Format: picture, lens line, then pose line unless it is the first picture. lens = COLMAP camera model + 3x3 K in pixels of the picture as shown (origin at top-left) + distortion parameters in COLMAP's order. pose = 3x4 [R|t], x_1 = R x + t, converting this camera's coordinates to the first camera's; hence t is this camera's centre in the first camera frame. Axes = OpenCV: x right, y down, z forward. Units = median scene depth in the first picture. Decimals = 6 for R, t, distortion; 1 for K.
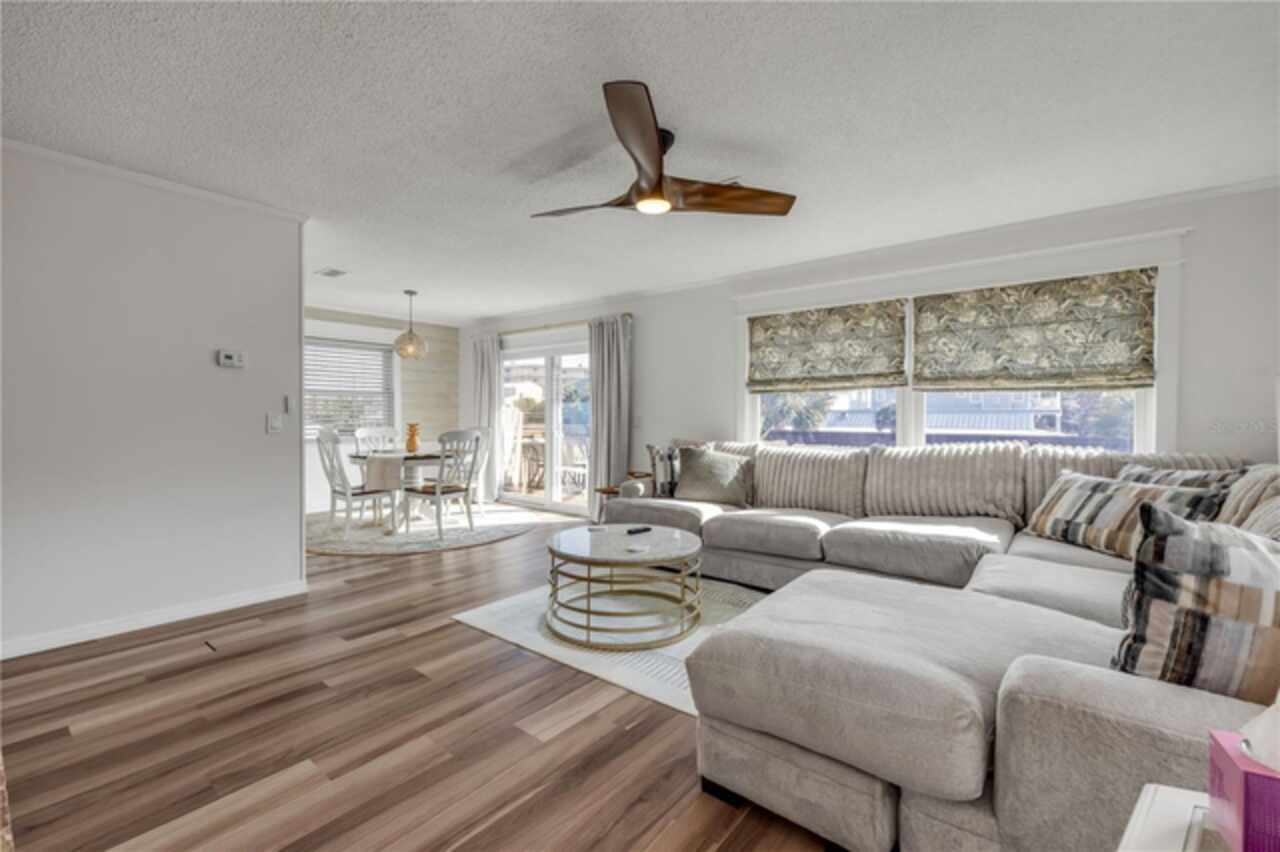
lens RADIAL K [[541.9, 0, 636.6], [0, 541.9, 412.9], [0, 0, 1]] dist [0.000649, 0.000076]
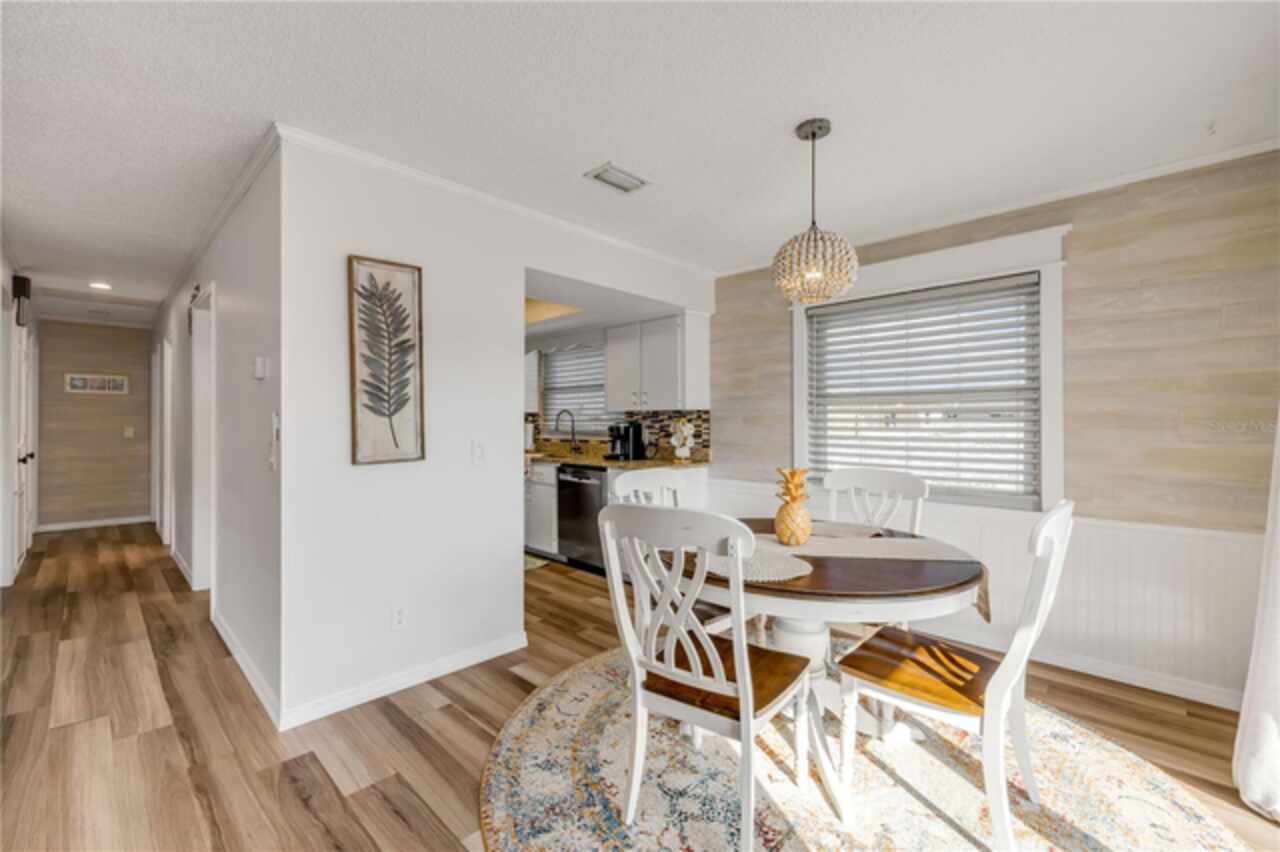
lens RADIAL K [[537.3, 0, 634.0], [0, 537.3, 422.7], [0, 0, 1]] dist [-0.007217, -0.000123]
pose [[-0.092957, -0.003511, -0.995664, -0.025360], [-0.006403, 0.999975, -0.002929, -0.010336], [0.995650, 0.006103, -0.092977, 0.980548]]
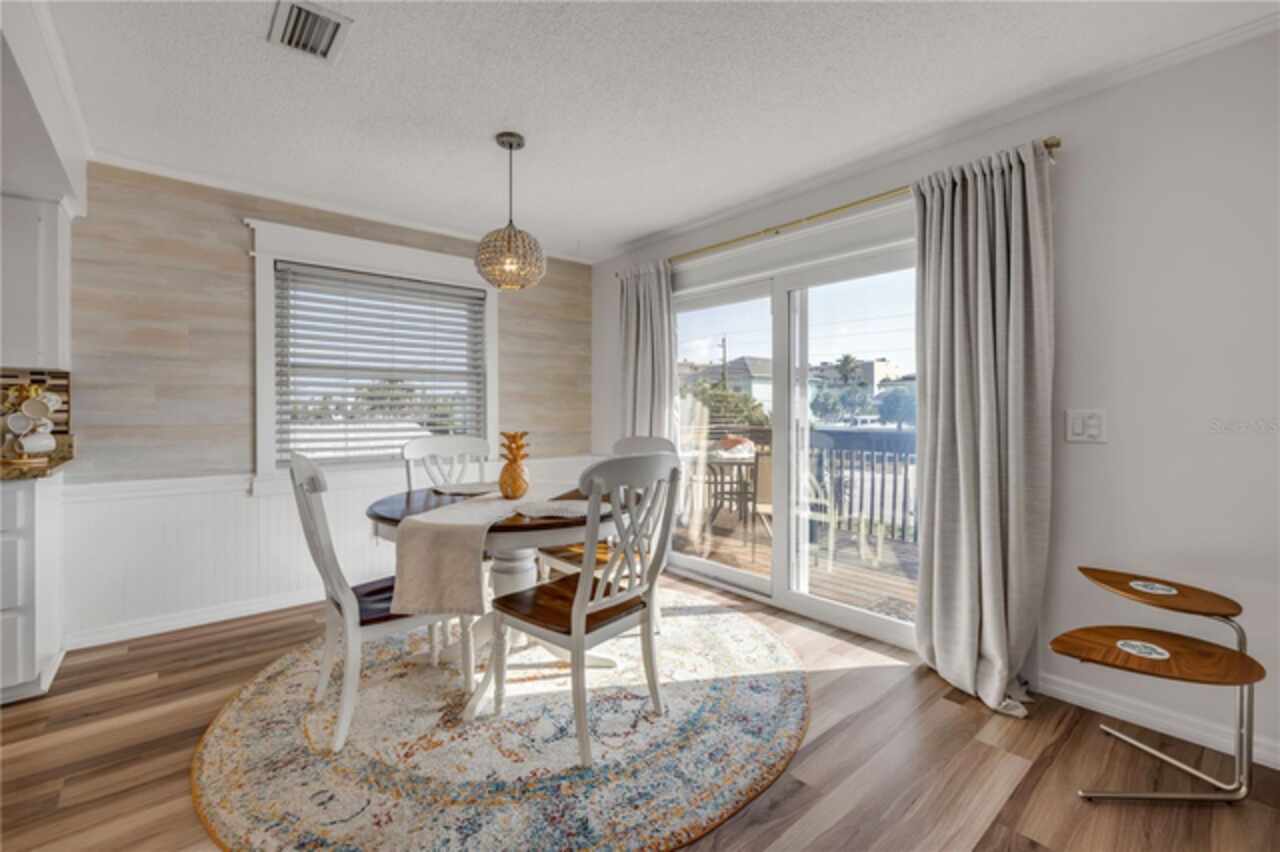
lens RADIAL K [[541.9, 0, 636.6], [0, 541.9, 412.9], [0, 0, 1]] dist [0.000649, 0.000076]
pose [[0.983222, -0.001172, -0.182409, -0.249832], [0.001422, 0.999998, 0.001243, 0.005112], [0.182408, -0.001481, 0.983222, 0.620678]]
